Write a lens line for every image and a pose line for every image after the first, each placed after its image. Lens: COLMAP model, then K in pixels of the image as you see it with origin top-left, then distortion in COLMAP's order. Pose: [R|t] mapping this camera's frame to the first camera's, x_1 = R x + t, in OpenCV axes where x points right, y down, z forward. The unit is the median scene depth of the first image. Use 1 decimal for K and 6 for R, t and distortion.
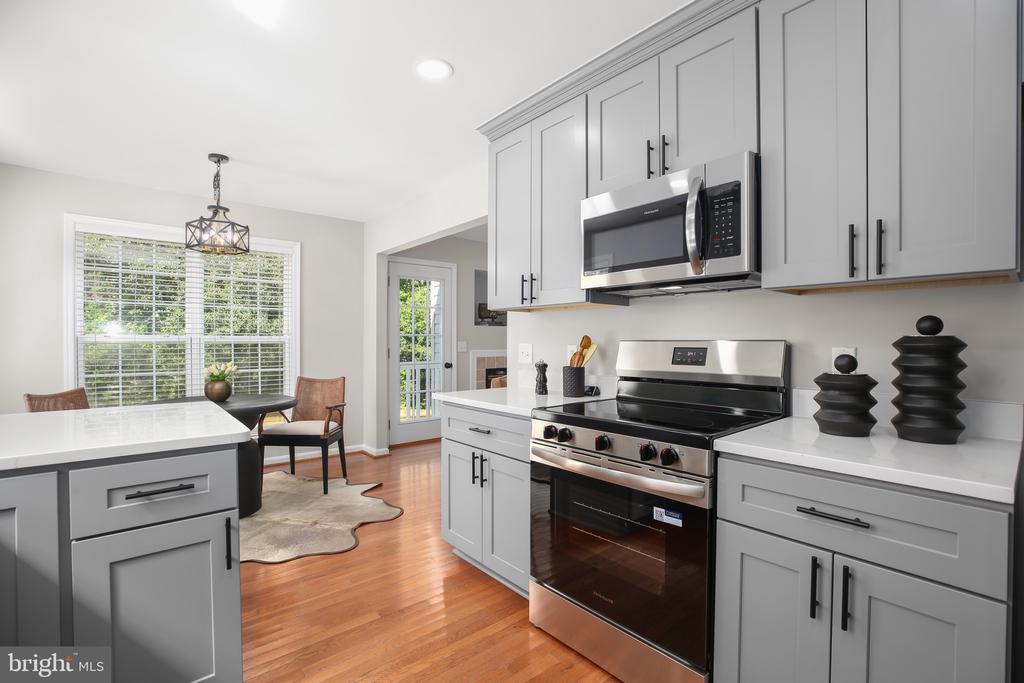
lens RADIAL K [[467.0, 0, 514.8], [0, 467.0, 344.0], [0, 0, 1]] dist [-0.031941, 0.008044]
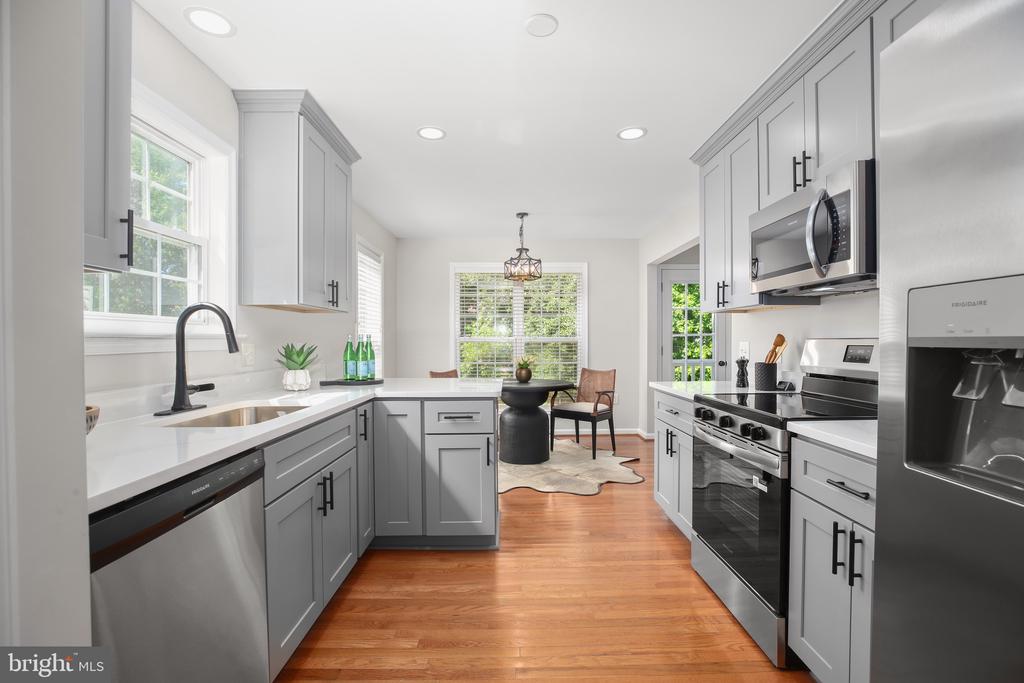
lens RADIAL K [[467.0, 0, 514.5], [0, 467.0, 345.3], [0, 0, 1]] dist [-0.031941, 0.008044]
pose [[0.771528, 0.003058, -0.636188, 0.494216], [-0.000303, 0.999990, 0.004439, 0.003797], [0.636195, -0.003232, 0.771522, -0.279193]]
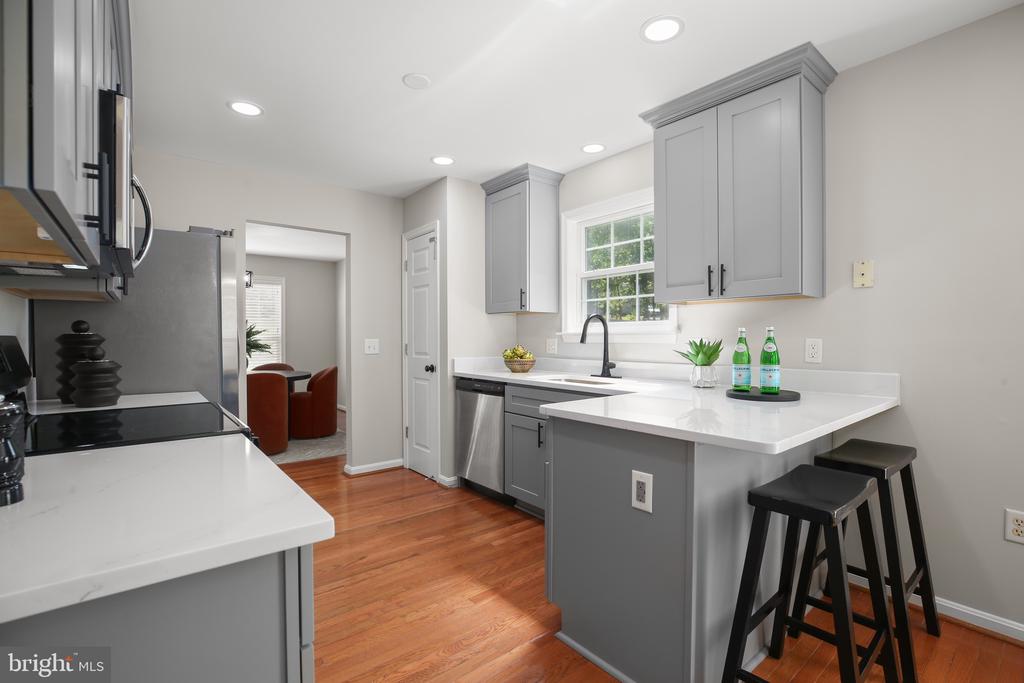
lens RADIAL K [[467.0, 0, 502.9], [0, 467.0, 347.9], [0, 0, 1]] dist [-0.031941, 0.008044]
pose [[-0.999767, 0.001411, 0.021527, -0.383167], [0.002092, 0.999497, 0.031637, -0.010530], [-0.021472, 0.031674, -0.999268, 1.827592]]
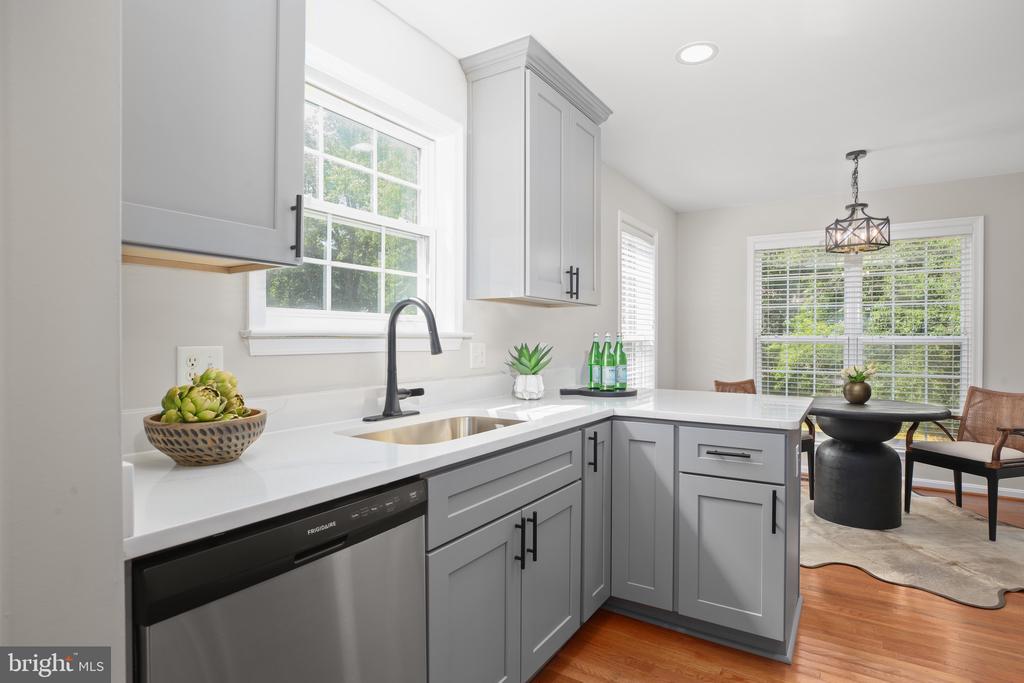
lens RADIAL K [[533.2, 0, 516.0], [0, 533.2, 342.7], [0, 0, 1]] dist [-0.026294, 0.009364]
pose [[0.298702, 0.007521, -0.954317, 0.378289], [-0.009797, 0.999940, 0.004814, -0.004055], [0.954296, 0.007912, 0.298758, -0.041297]]
